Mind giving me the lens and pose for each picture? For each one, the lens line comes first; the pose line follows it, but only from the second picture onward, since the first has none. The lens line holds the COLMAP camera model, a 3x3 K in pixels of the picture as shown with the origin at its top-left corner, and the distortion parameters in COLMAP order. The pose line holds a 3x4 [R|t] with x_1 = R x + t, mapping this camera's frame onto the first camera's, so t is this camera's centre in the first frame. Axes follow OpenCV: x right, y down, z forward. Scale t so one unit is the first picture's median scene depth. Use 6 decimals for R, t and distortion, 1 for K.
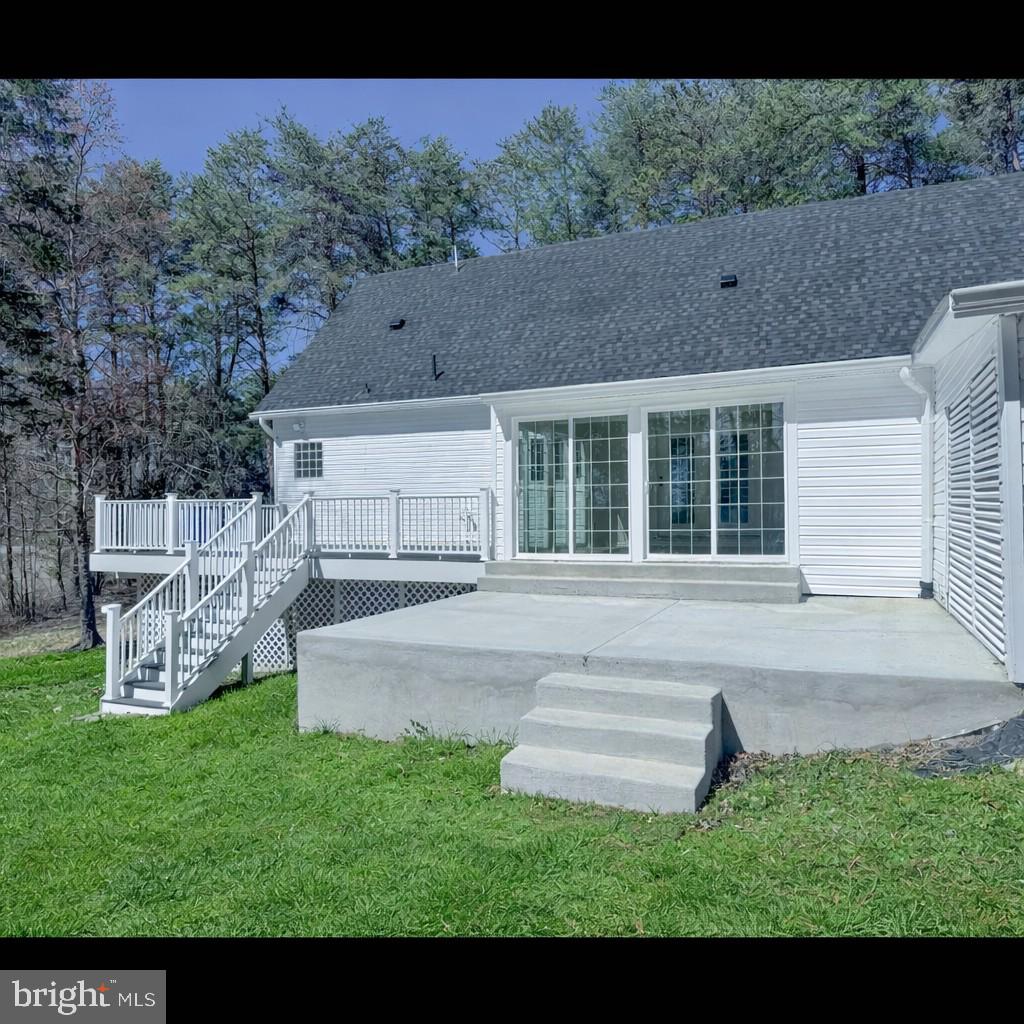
lens RADIAL K [[745.1, 0, 541.1], [0, 745.1, 508.4], [0, 0, 1]] dist [0.006622, -0.006740]
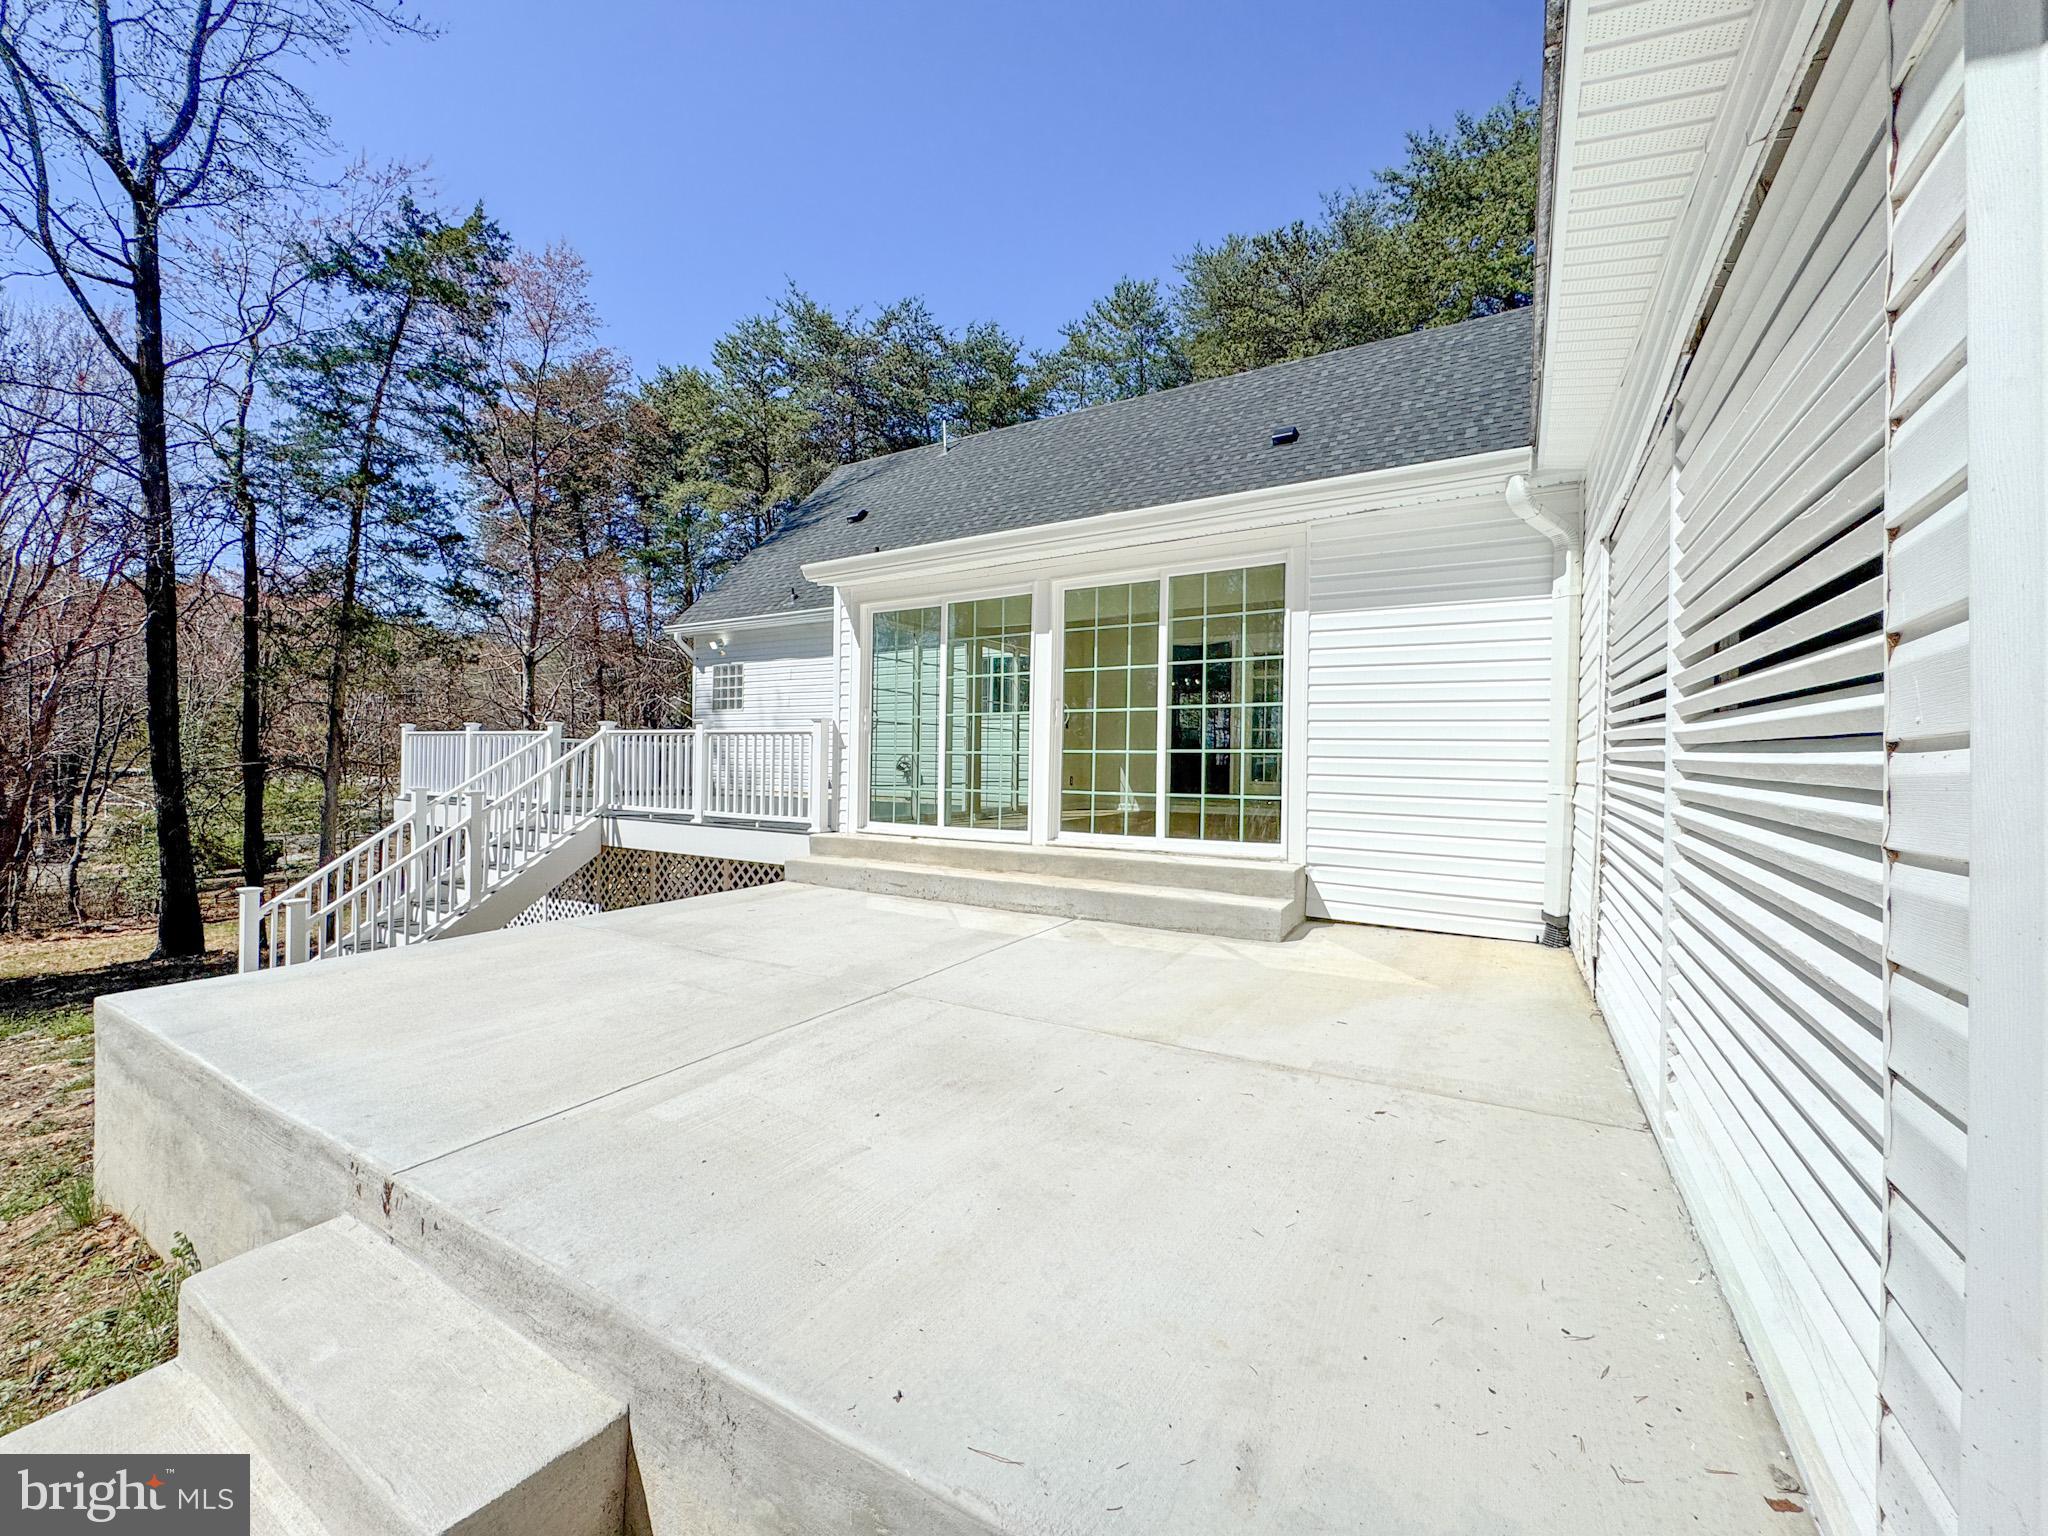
lens RADIAL K [[821.8, 0, 1017.8], [0, 821.8, 758.6], [0, 0, 1]] dist [-0.006023, 0.001138]
pose [[0.990044, 0.022776, -0.138907, 0.193639], [-0.022787, 0.999739, 0.001506, 0.002598], [0.138905, 0.001675, 0.990304, 0.337391]]
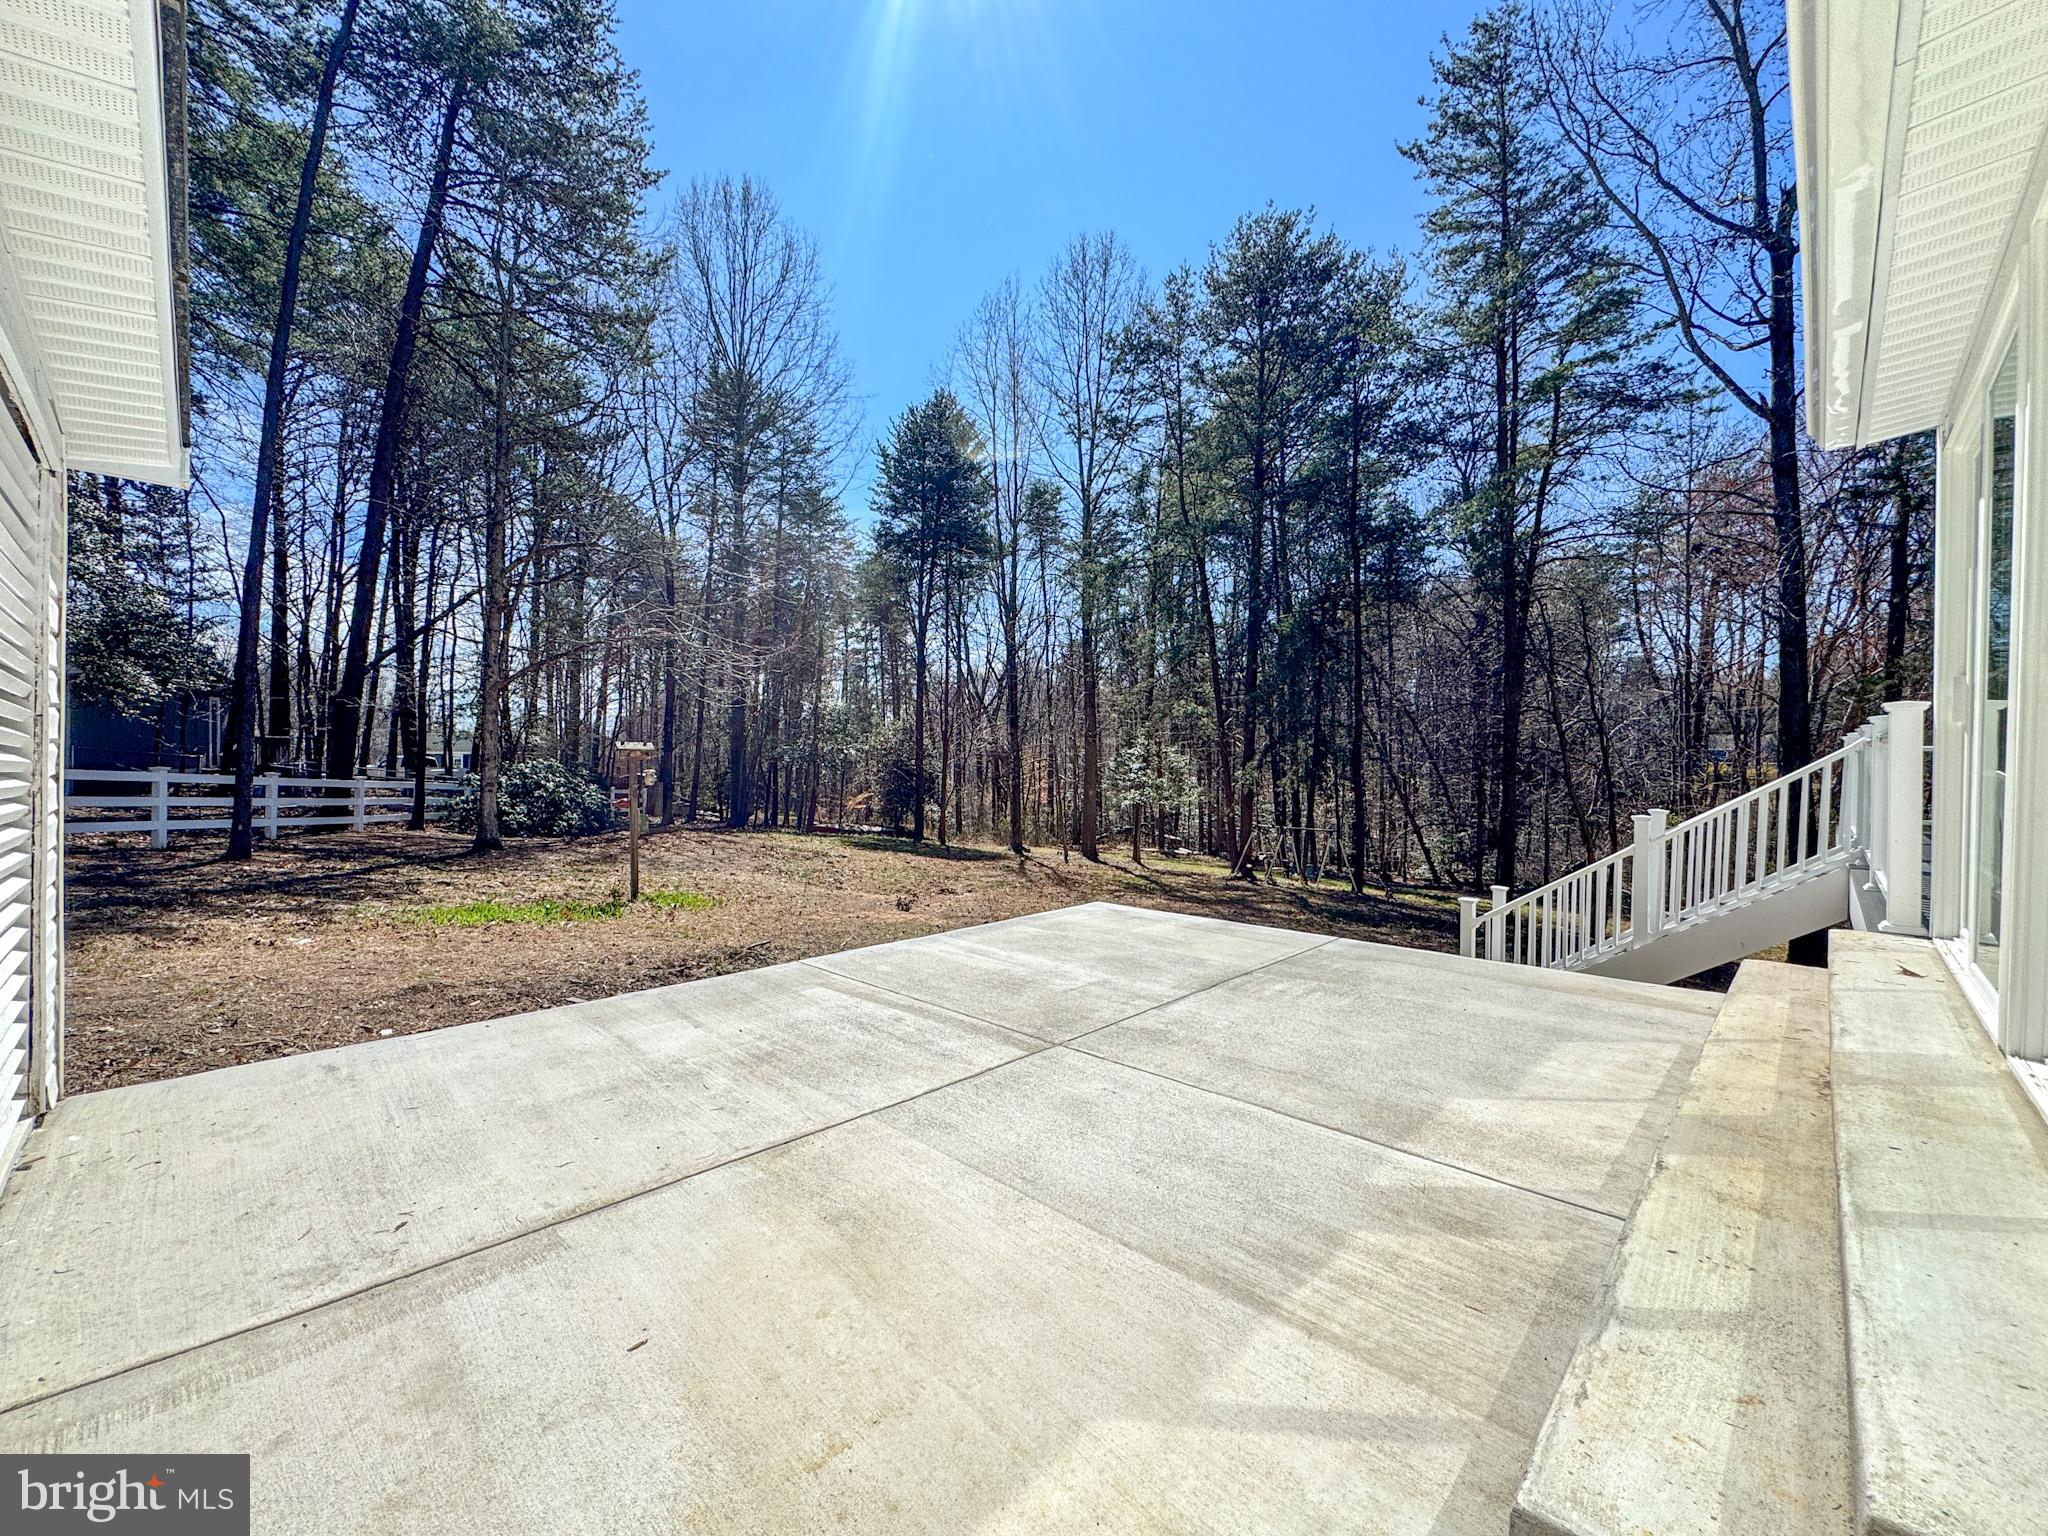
lens RADIAL K [[821.8, 0, 1028.6], [0, 821.8, 765.3], [0, 0, 1]] dist [-0.006023, 0.001138]
pose [[-0.367115, 0.014315, -0.930066, 0.432147], [0.001736, 0.999890, 0.014705, -0.009244], [0.930174, 0.003784, -0.367099, 0.892629]]
